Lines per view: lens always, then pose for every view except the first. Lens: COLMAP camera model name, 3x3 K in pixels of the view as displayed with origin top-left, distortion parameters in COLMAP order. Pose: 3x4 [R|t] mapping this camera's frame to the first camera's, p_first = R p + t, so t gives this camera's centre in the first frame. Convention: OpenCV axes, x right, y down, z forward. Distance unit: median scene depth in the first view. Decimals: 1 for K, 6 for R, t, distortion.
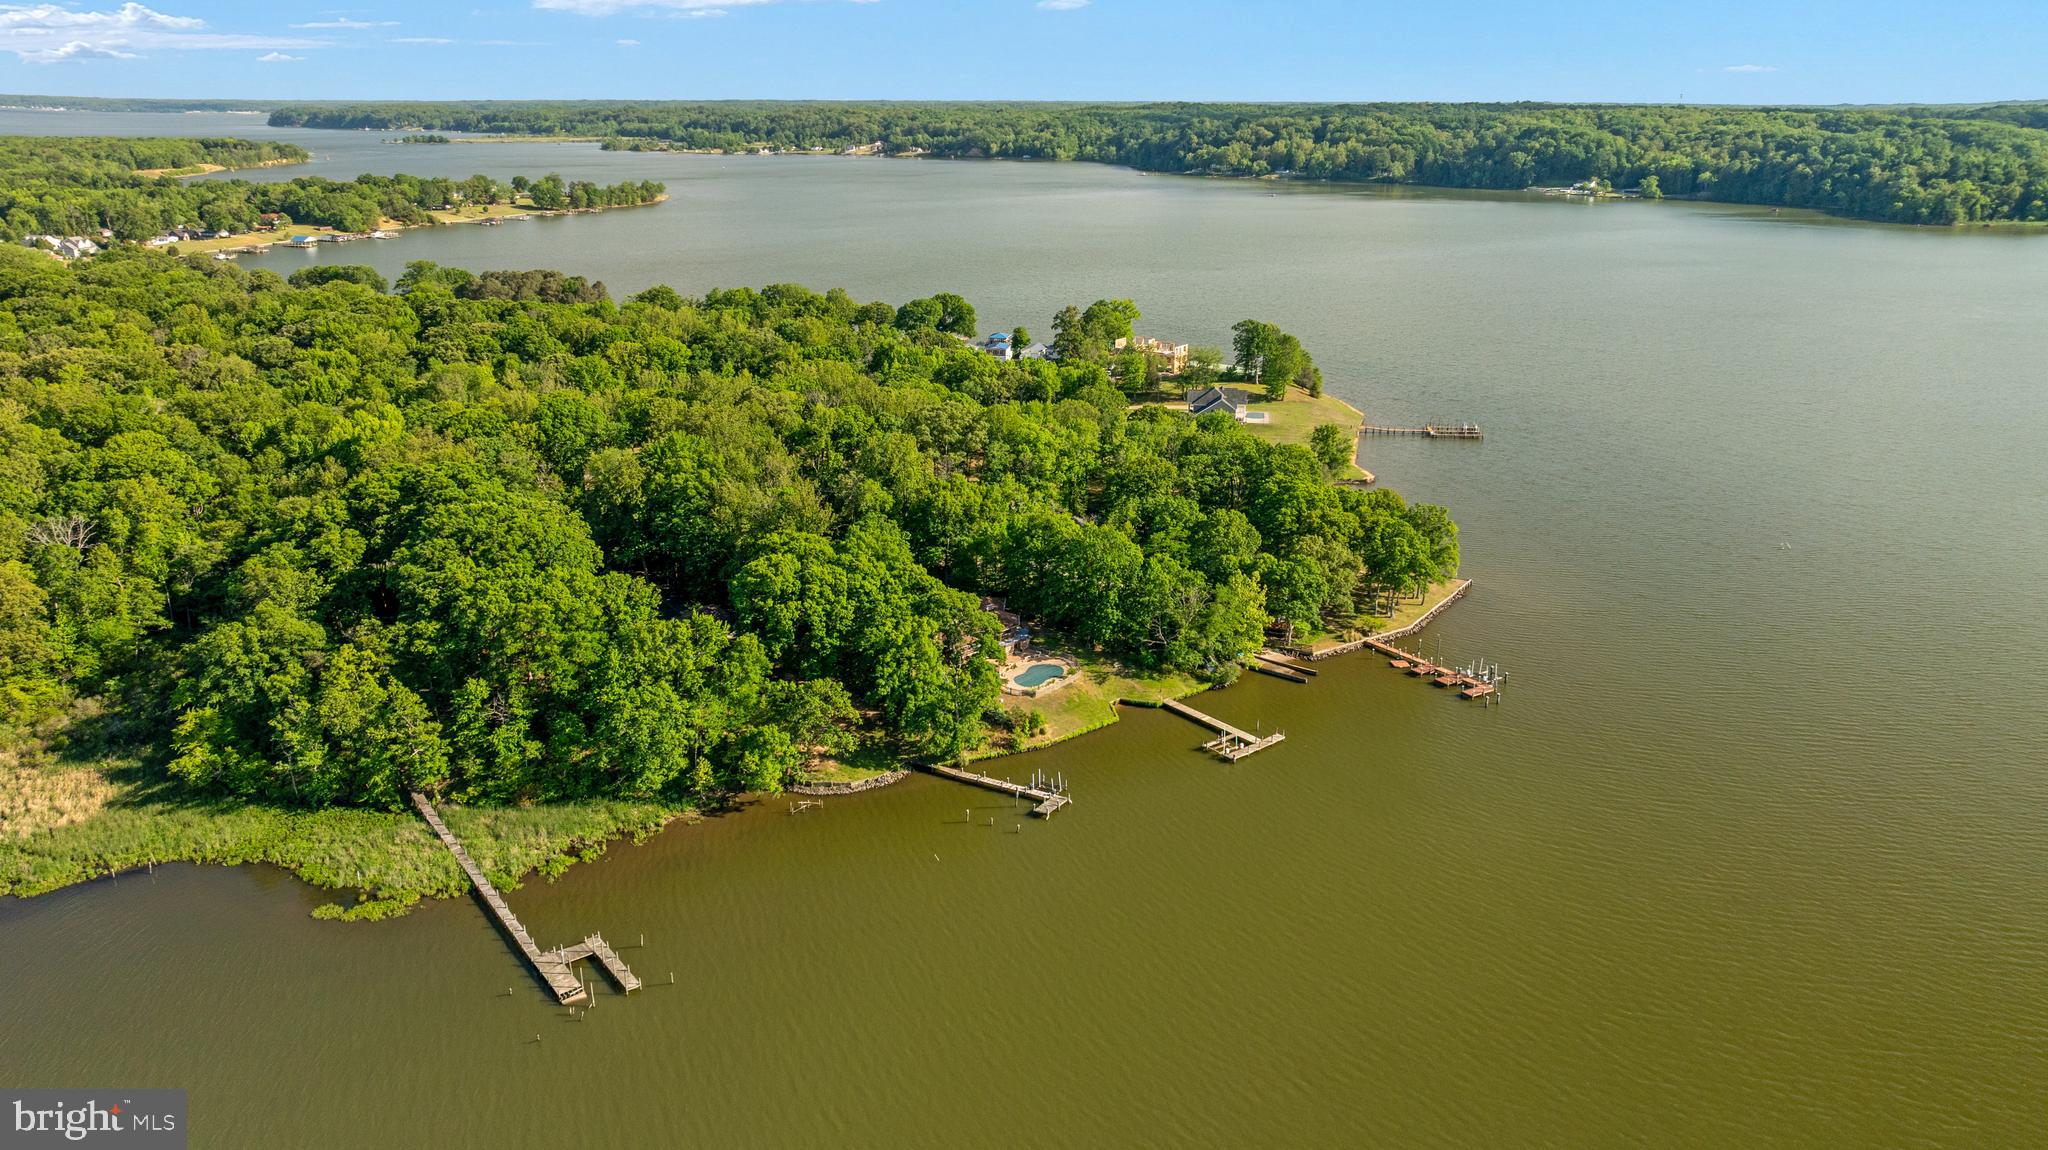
lens RADIAL K [[1394.8, 0, 1006.3], [0, 1394.8, 571.1], [0, 0, 1]] dist [-0.000754, -0.000376]
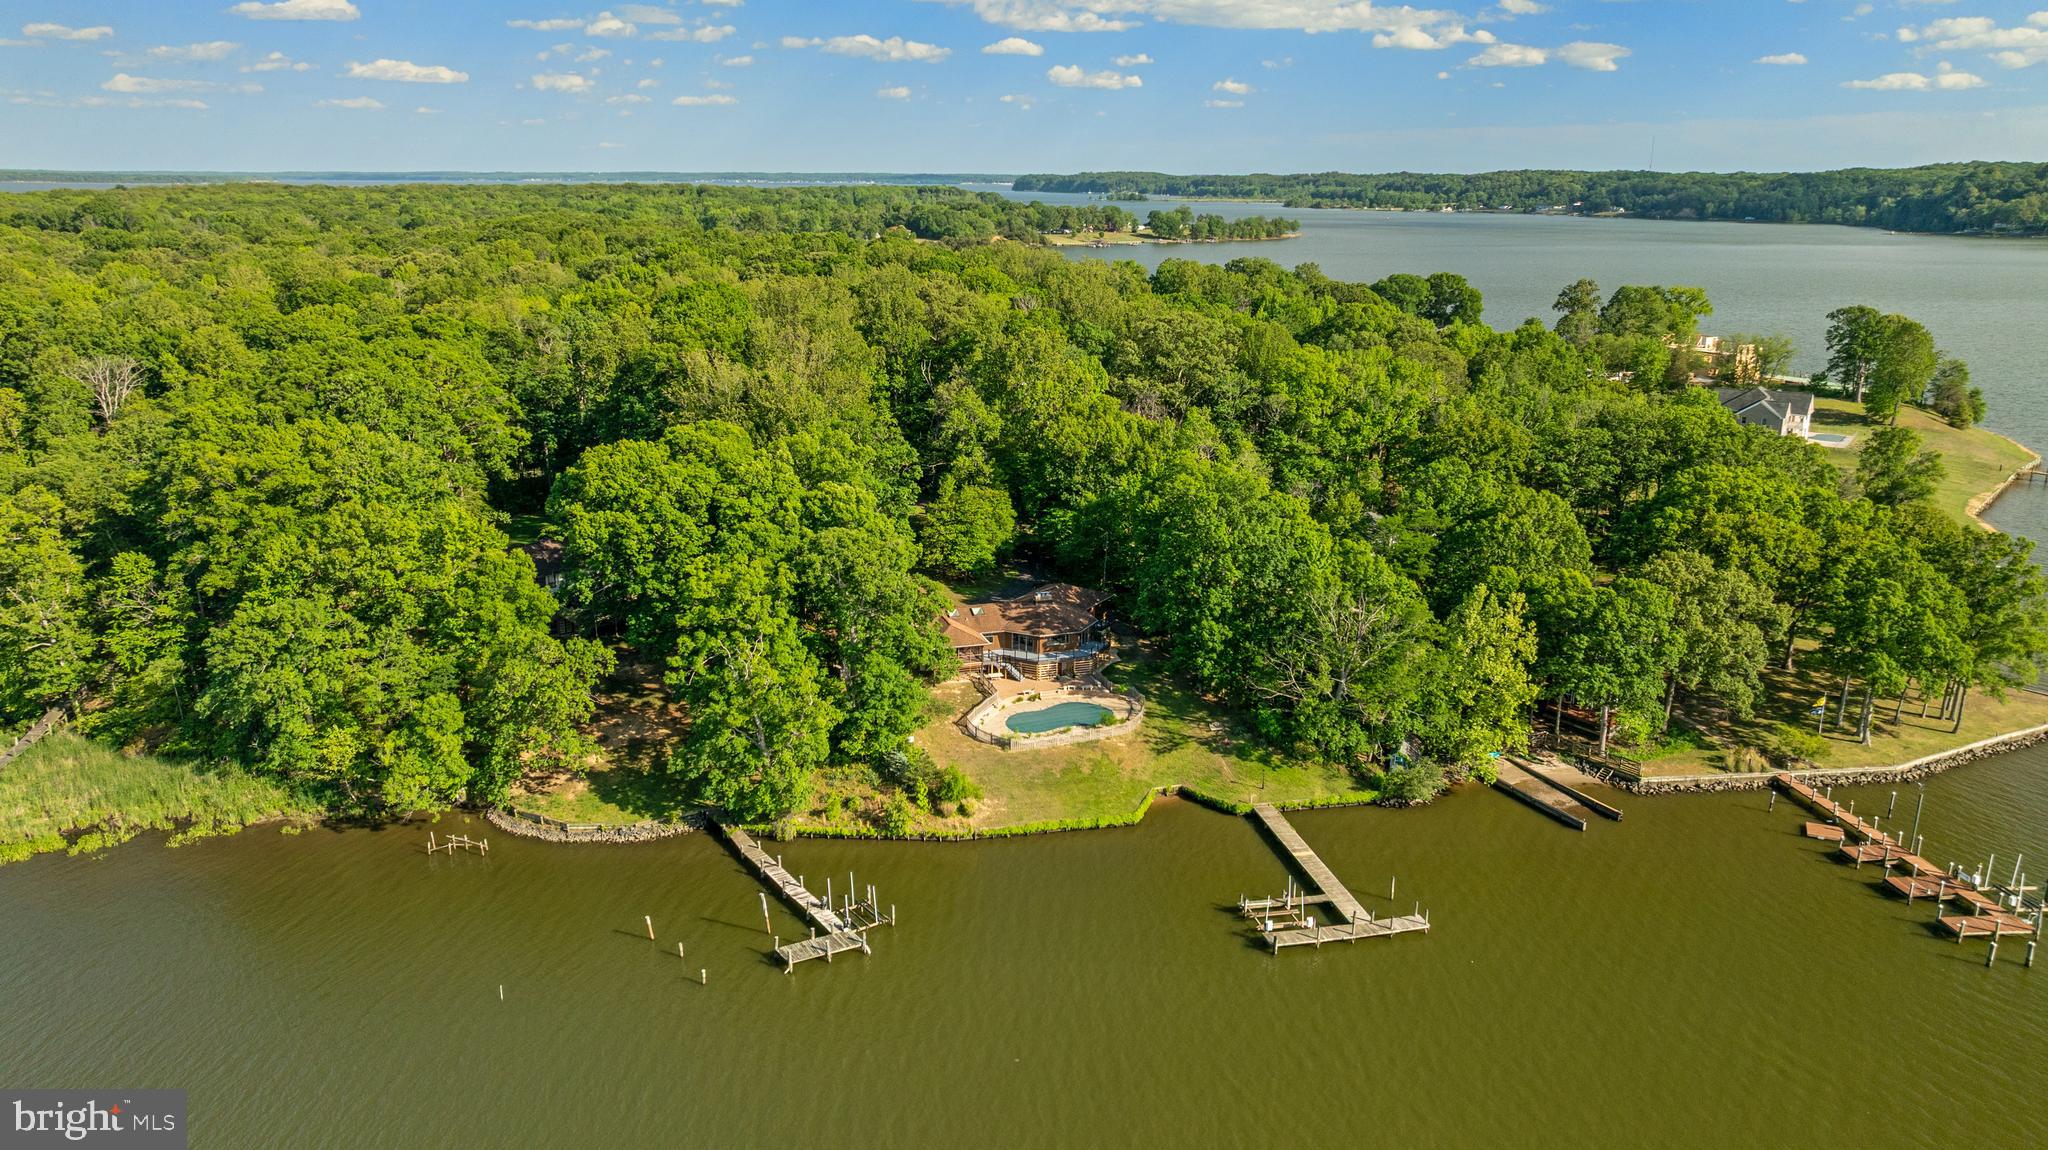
lens RADIAL K [[1442.8, 0, 1027.2], [0, 1442.8, 571.6], [0, 0, 1]] dist [-0.043317, 0.040642]
pose [[0.895136, 0.123418, -0.428369, 0.227920], [-0.146941, 0.988897, -0.022141, 0.028628], [0.420880, 0.082764, 0.903333, 0.429109]]
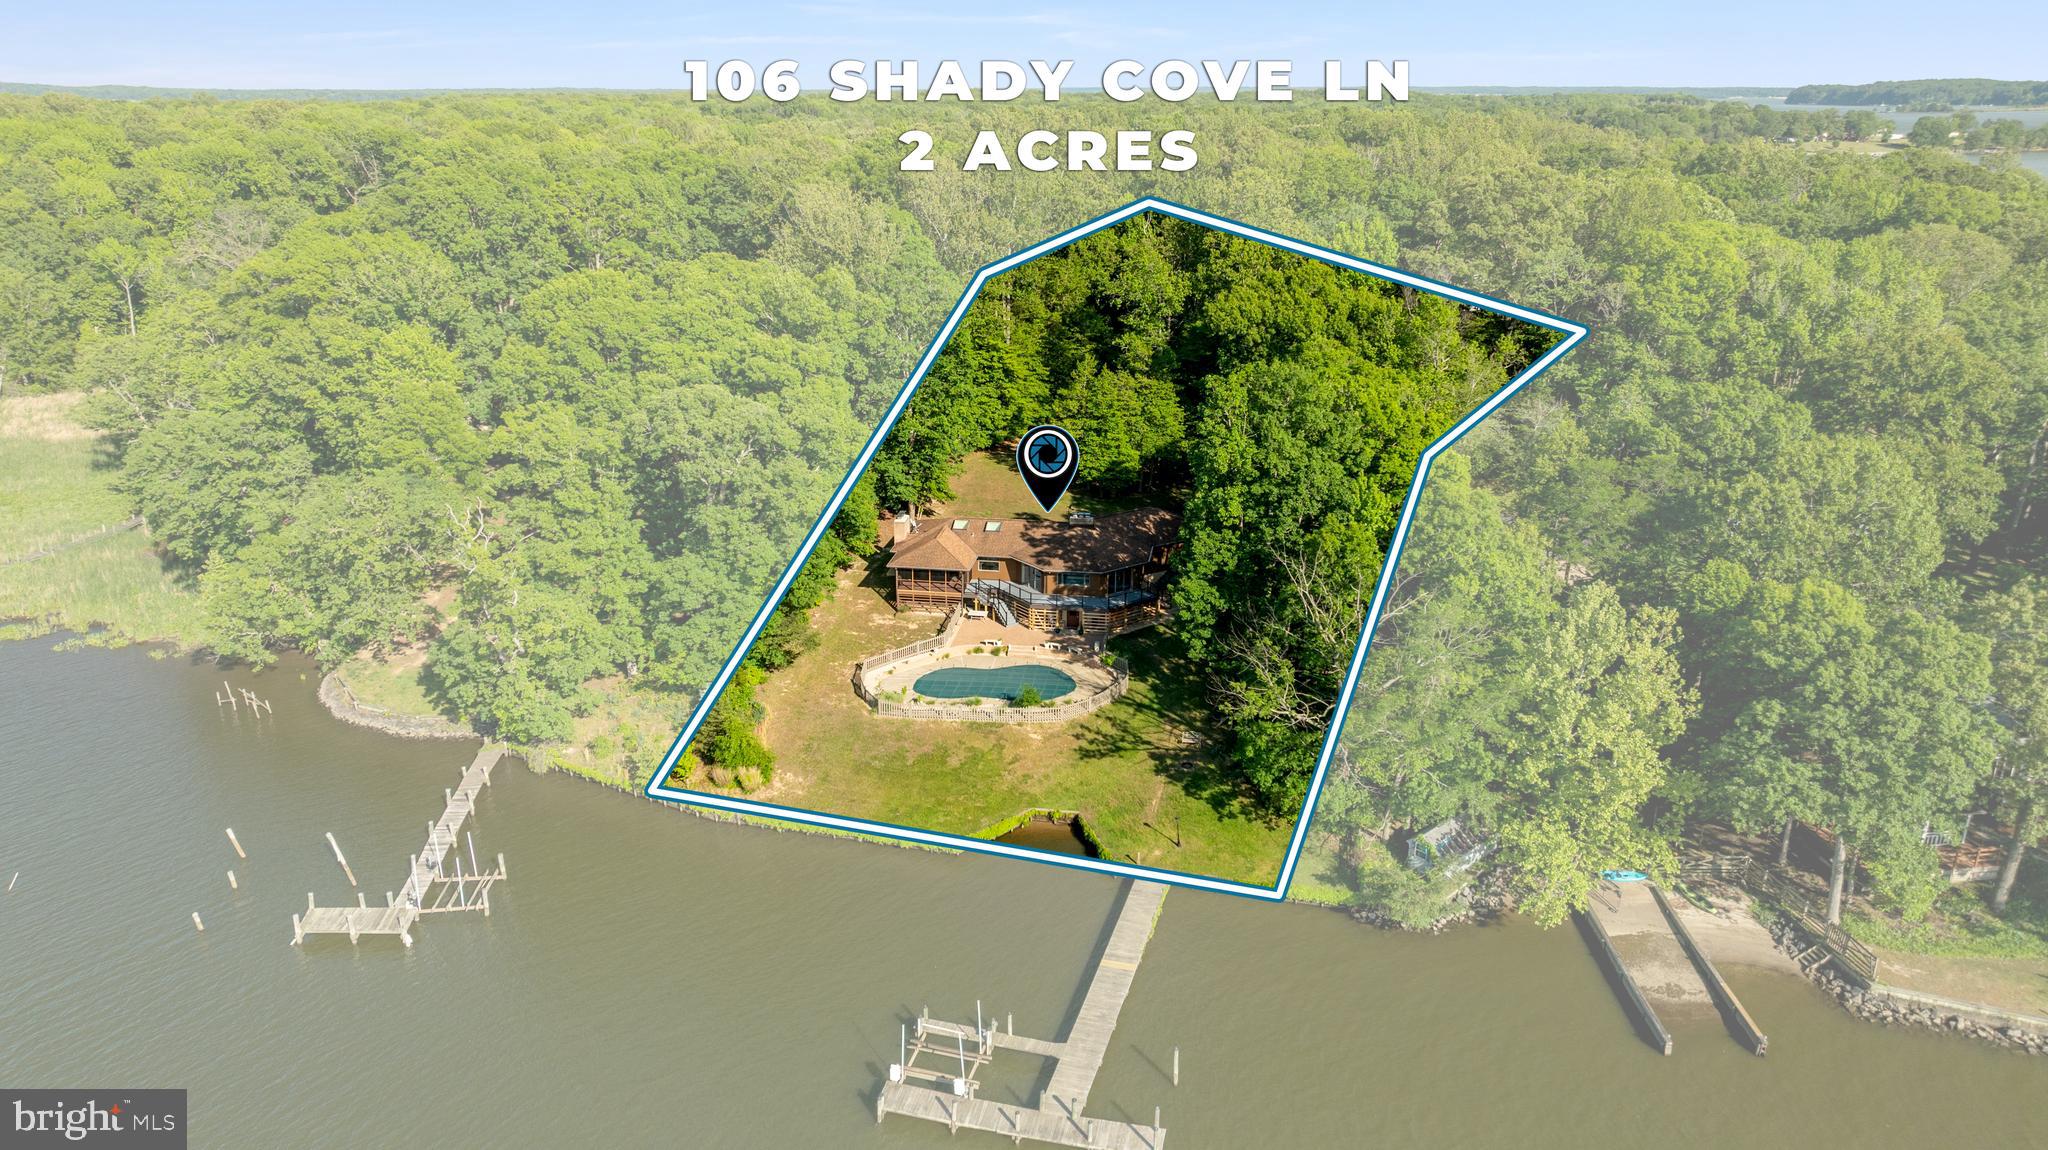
lens RADIAL K [[1436.0, 0, 1024.0], [0, 1436.0, 575.0], [0, 0, 1]] dist [-0.027773, -0.000848]
pose [[0.586342, 0.260722, -0.766960, 0.304387], [-0.254448, 0.958147, 0.131189, -0.010079], [0.769064, 0.118230, 0.628142, 0.677995]]
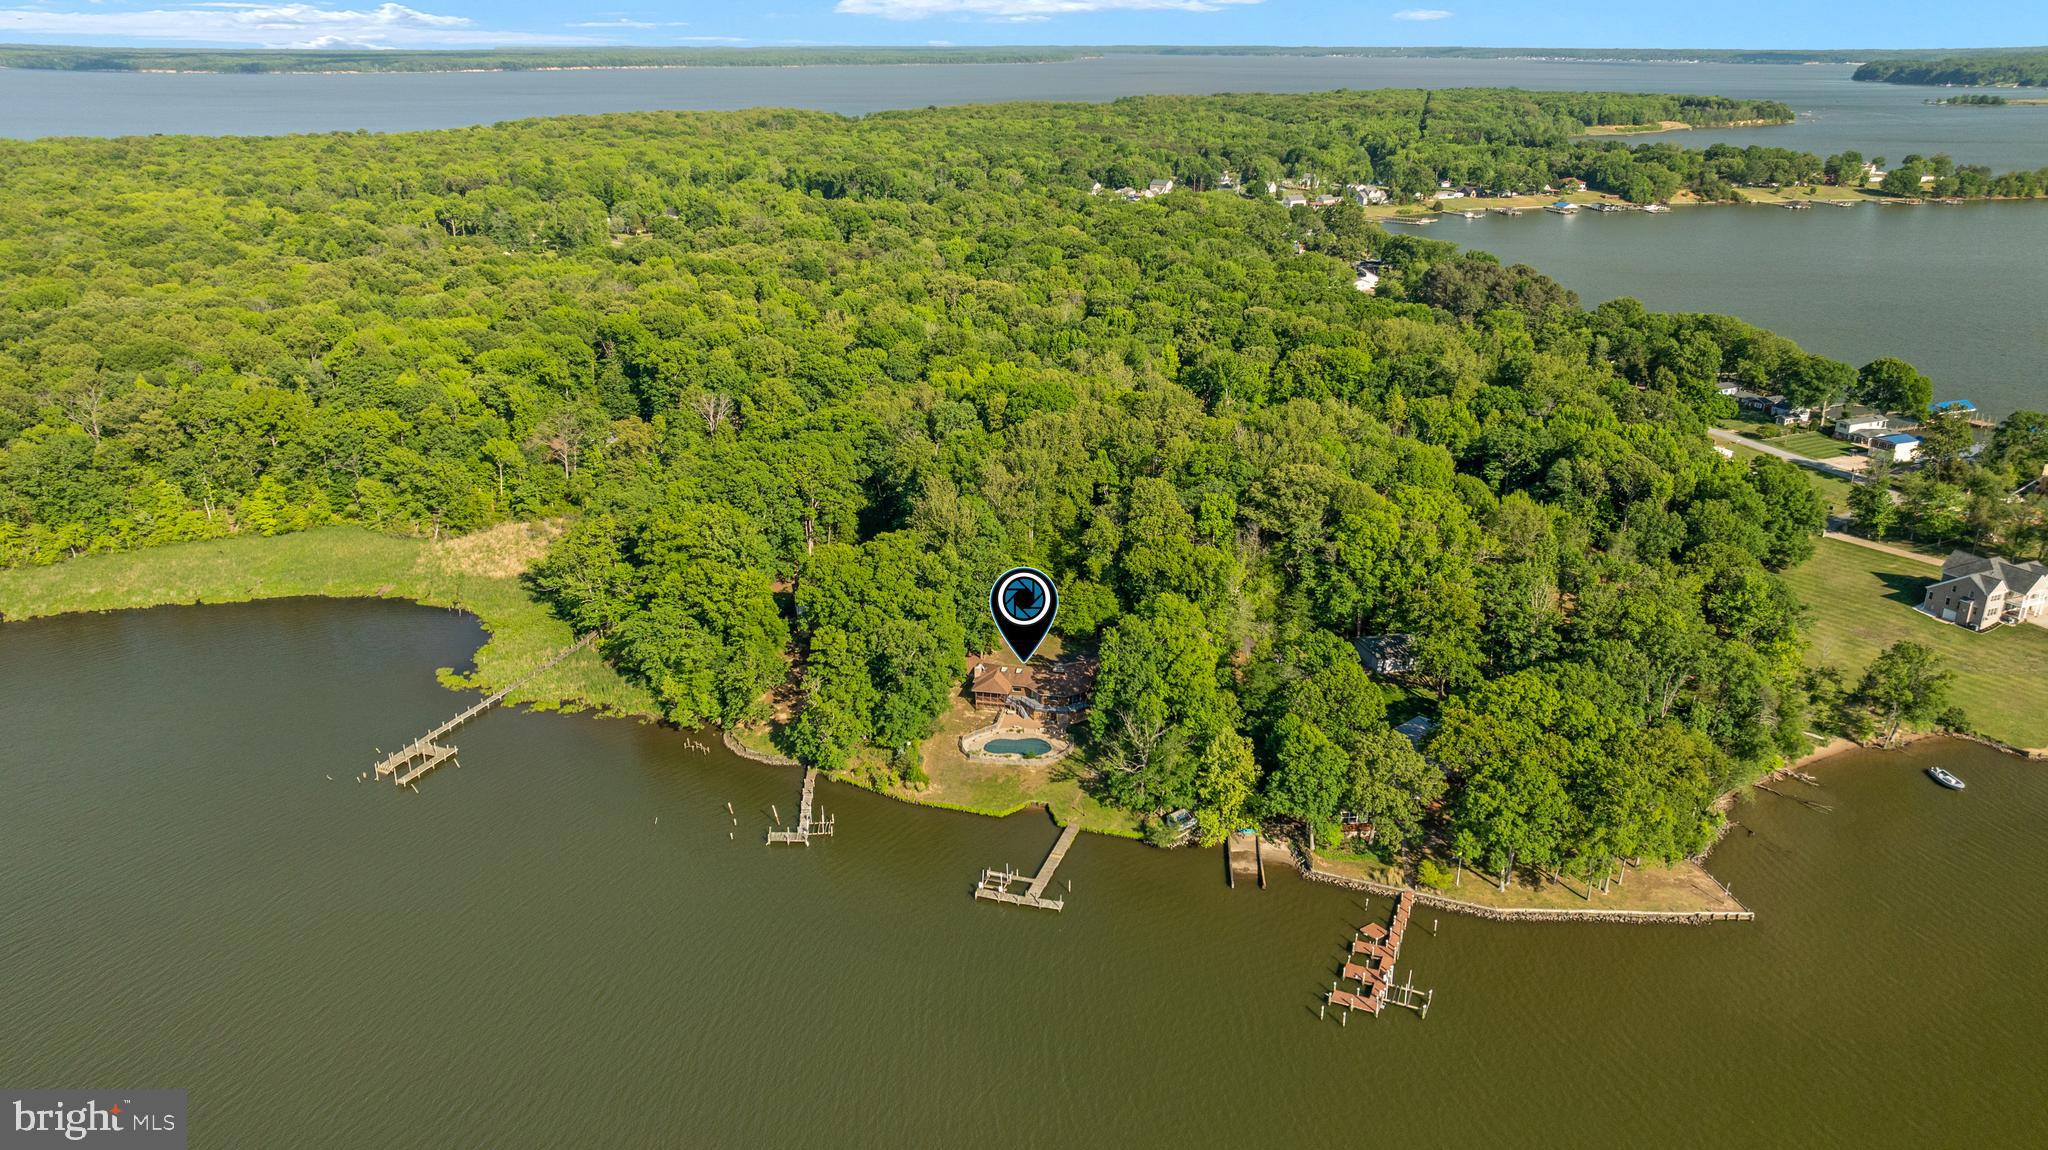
lens RADIAL K [[1436.0, 0, 1024.0], [0, 1436.0, 575.0], [0, 0, 1]] dist [-0.027773, -0.000848]
pose [[0.557217, 0.286295, -0.779451, 0.688329], [-0.265062, 0.950901, 0.159781, -0.177459], [0.786926, 0.117570, 0.605744, 0.359835]]
